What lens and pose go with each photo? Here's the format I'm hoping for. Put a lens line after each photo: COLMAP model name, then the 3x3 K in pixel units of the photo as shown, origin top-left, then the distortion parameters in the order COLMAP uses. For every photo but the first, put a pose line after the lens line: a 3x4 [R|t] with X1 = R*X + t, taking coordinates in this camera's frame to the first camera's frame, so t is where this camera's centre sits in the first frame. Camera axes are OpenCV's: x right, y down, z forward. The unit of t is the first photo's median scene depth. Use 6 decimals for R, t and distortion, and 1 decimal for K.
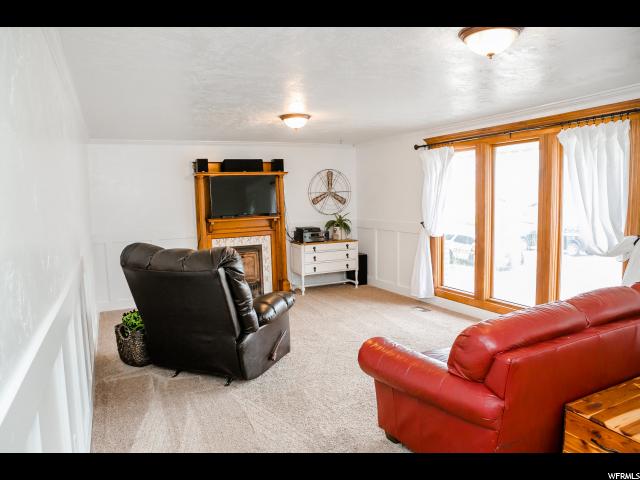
lens RADIAL K [[450.8, 0, 324.4], [0, 450.8, 241.0], [0, 0, 1]] dist [-0.107959, 0.096581]
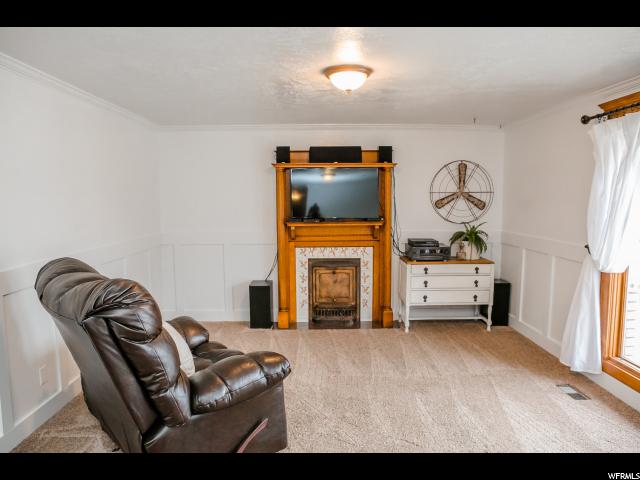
lens RADIAL K [[450.8, 0, 324.4], [0, 450.8, 241.0], [0, 0, 1]] dist [-0.107959, 0.096581]
pose [[0.906528, 0.063629, -0.417324, 0.124940], [-0.062460, 0.997912, 0.016471, -0.030746], [0.417500, 0.011135, 0.908609, 0.279213]]
